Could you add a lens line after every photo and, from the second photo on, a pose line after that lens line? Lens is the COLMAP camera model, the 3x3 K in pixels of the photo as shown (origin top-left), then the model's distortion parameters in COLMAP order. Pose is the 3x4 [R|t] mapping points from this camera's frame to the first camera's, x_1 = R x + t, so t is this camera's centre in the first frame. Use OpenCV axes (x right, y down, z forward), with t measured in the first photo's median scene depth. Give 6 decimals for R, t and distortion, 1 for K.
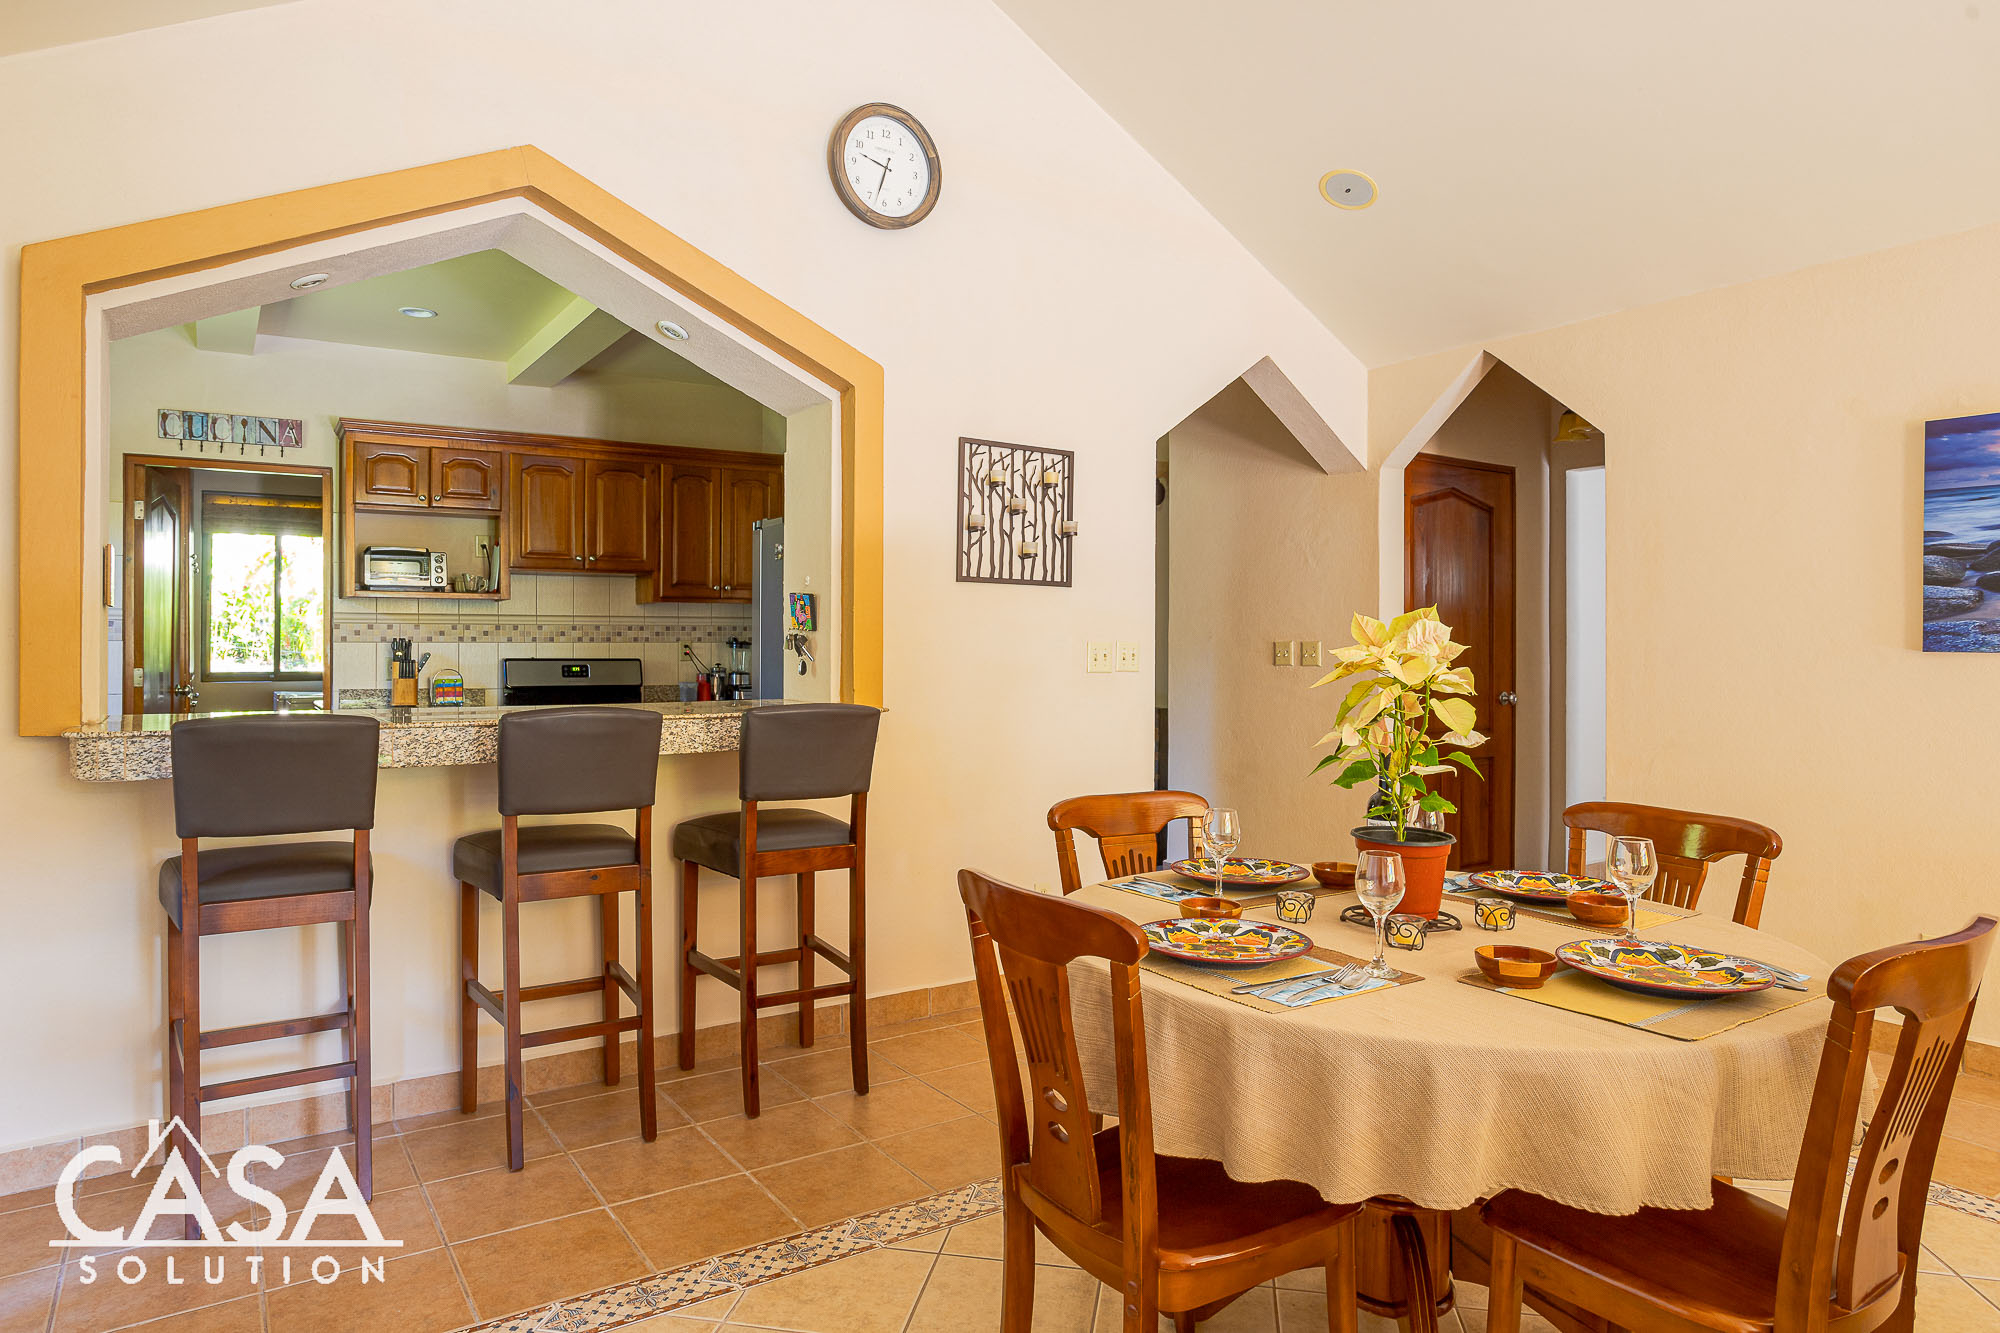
lens RADIAL K [[1136.0, 0, 934.2], [0, 1136.0, 638.2], [0, 0, 1]] dist [-0.074171, 0.056601]
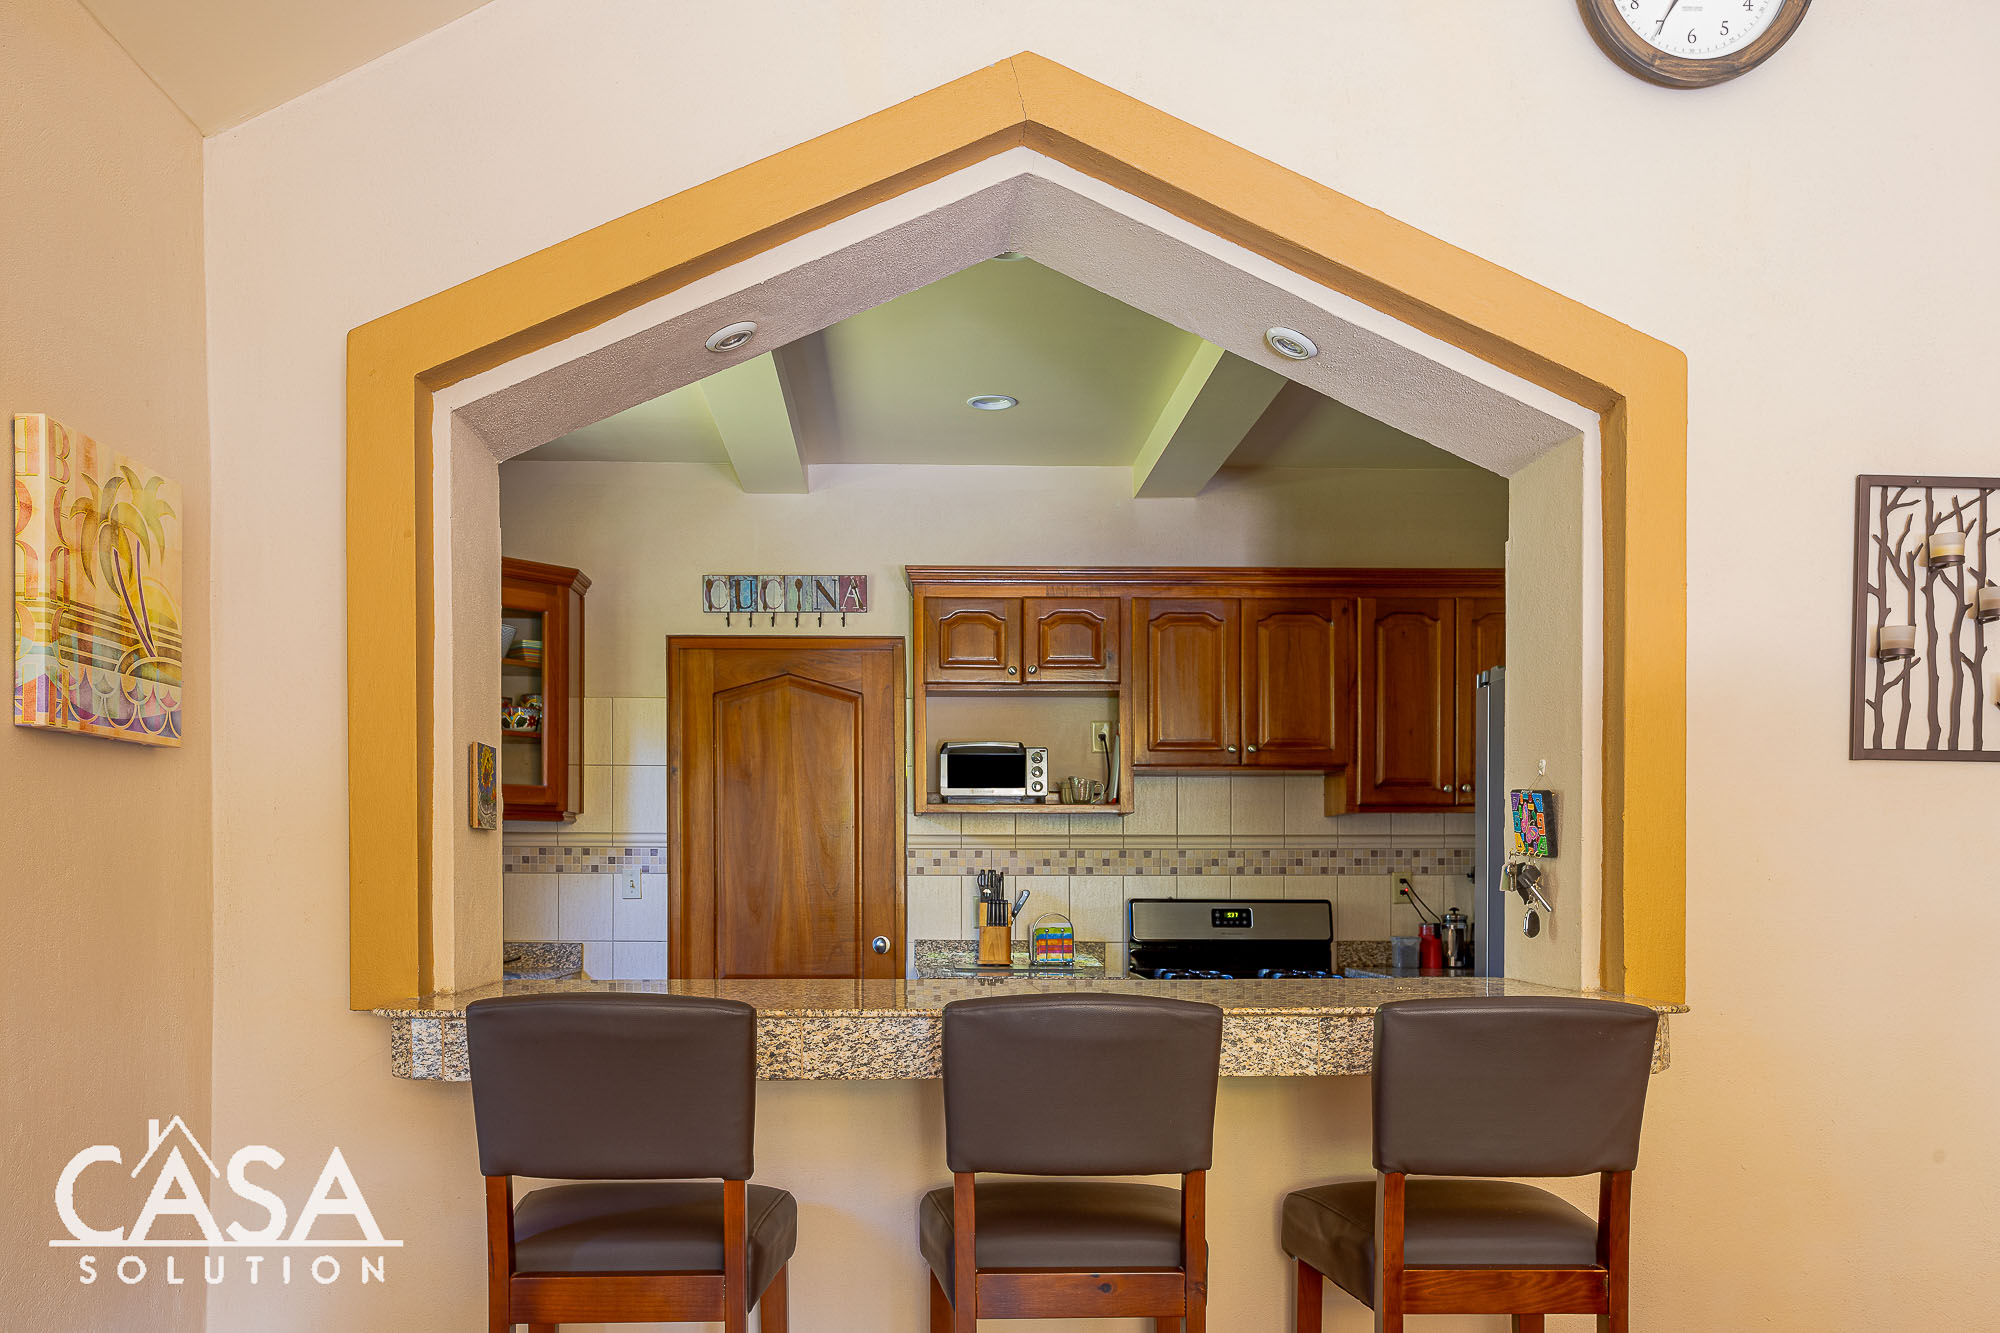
lens RADIAL K [[1591.8, 0, 999.4], [0, 1591.8, 881.9], [0, 0, 1]] dist [0.001753, 0.012174]
pose [[0.875395, 0.001823, -0.483405, 0.021135], [0.002921, 0.999955, 0.009061, -0.001535], [0.483399, -0.009344, 0.875350, 0.123173]]
